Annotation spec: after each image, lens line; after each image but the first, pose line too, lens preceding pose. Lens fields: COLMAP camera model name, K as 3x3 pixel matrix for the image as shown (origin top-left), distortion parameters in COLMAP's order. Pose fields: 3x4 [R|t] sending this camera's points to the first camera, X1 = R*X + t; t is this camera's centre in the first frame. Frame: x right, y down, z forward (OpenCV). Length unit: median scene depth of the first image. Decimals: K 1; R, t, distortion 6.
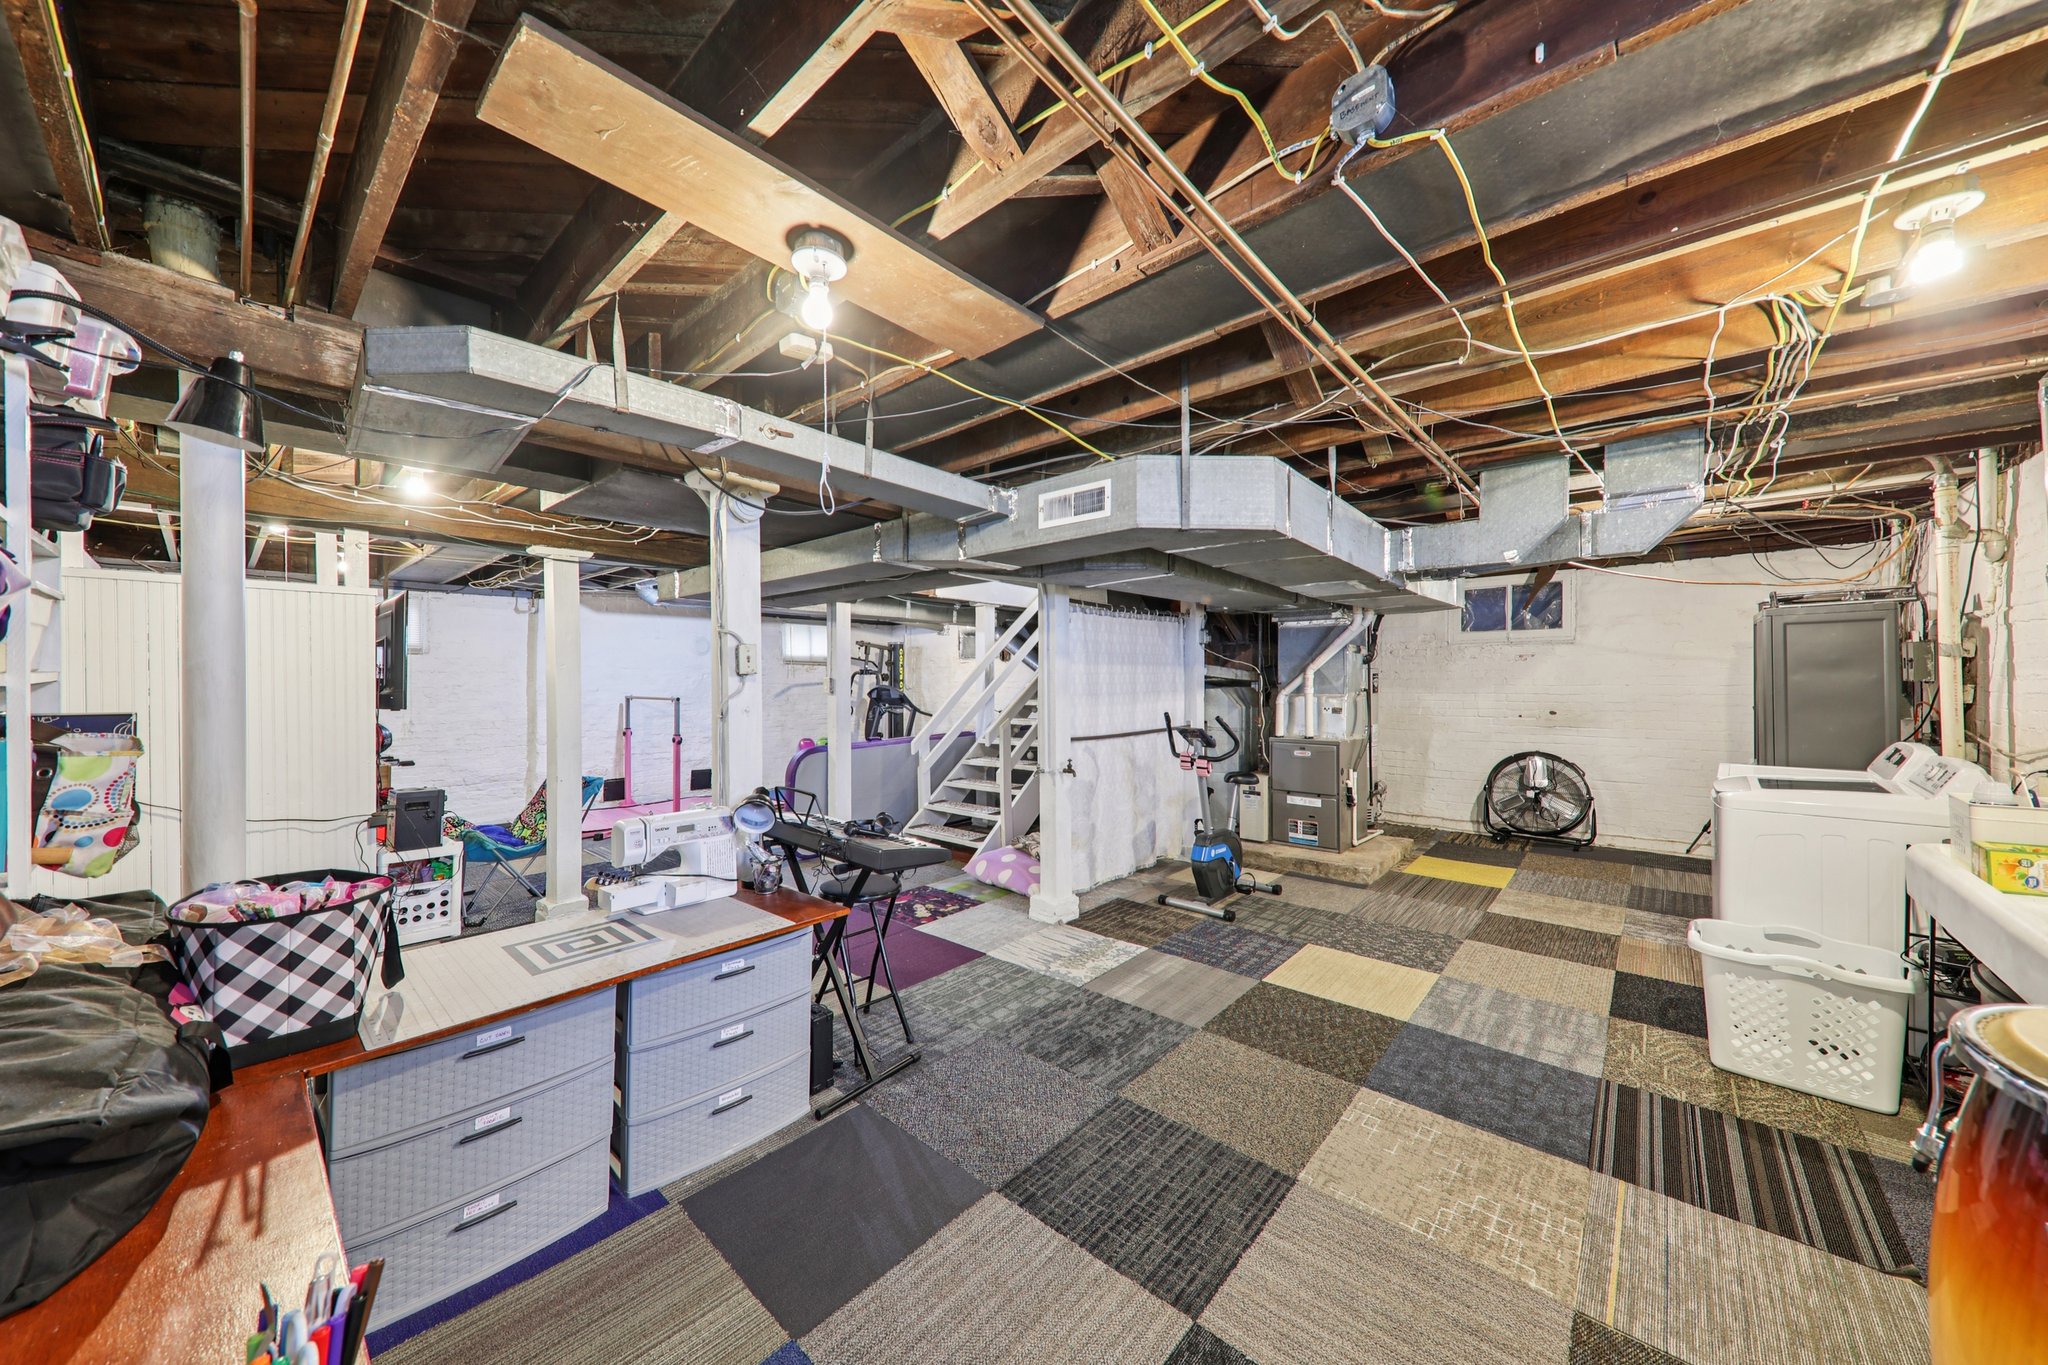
lens RADIAL K [[708.1, 0, 1034.8], [0, 708.1, 680.0], [0, 0, 1]] dist [-0.001668, -0.000317]
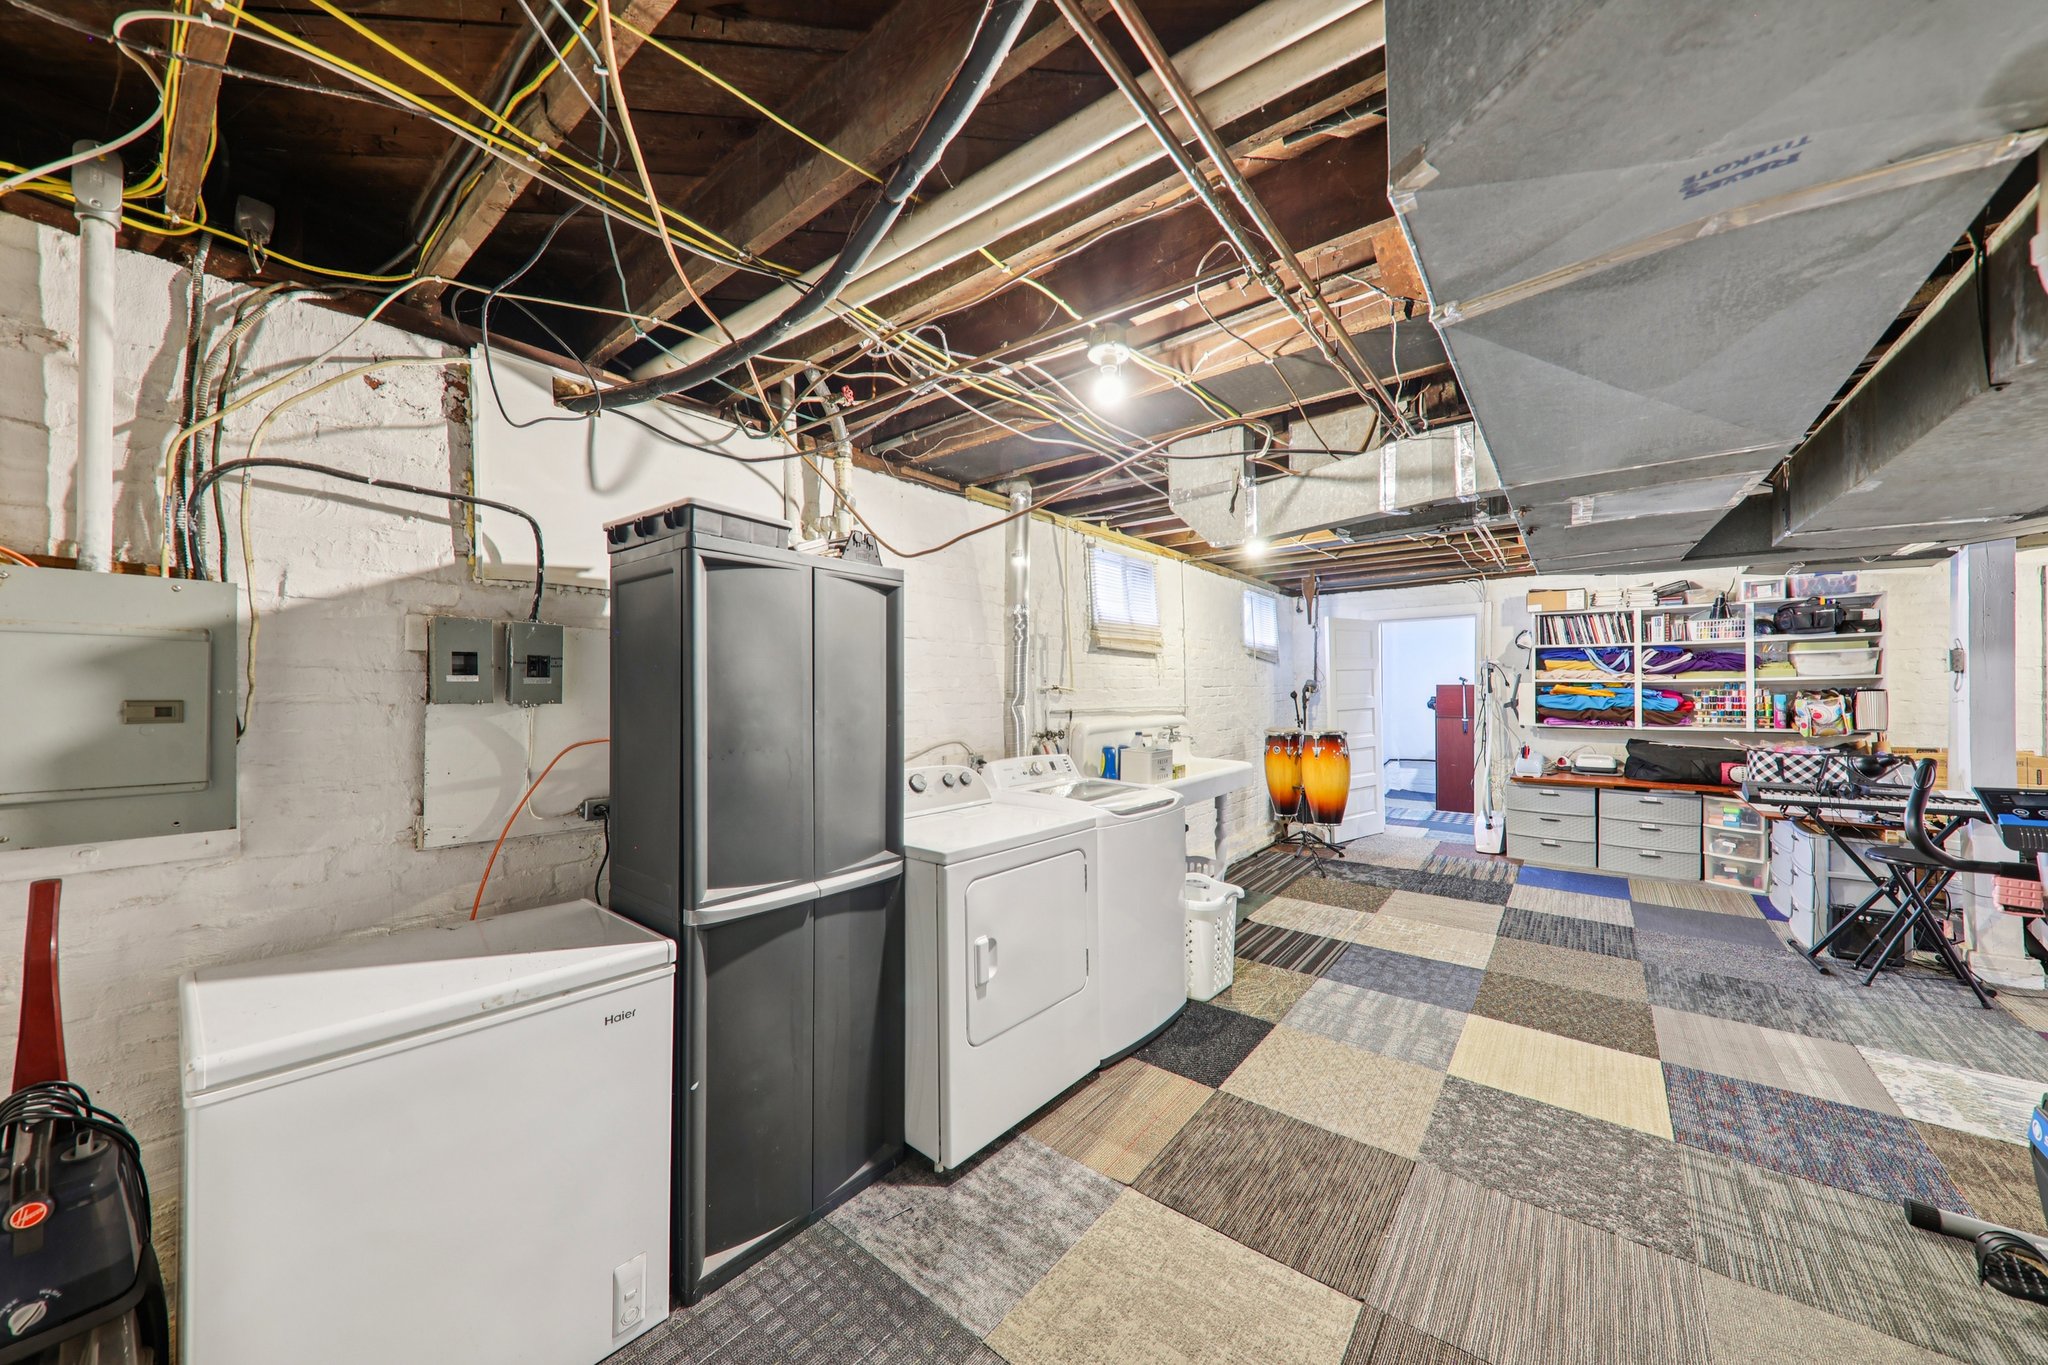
lens RADIAL K [[708.1, 0, 1021.8], [0, 708.1, 675.2], [0, 0, 1]] dist [-0.001668, -0.000317]
pose [[-0.999059, 0.013431, -0.041230, 1.178651], [0.013789, 0.999870, -0.008414, -0.022388], [0.041111, -0.008975, -0.999114, 1.947883]]
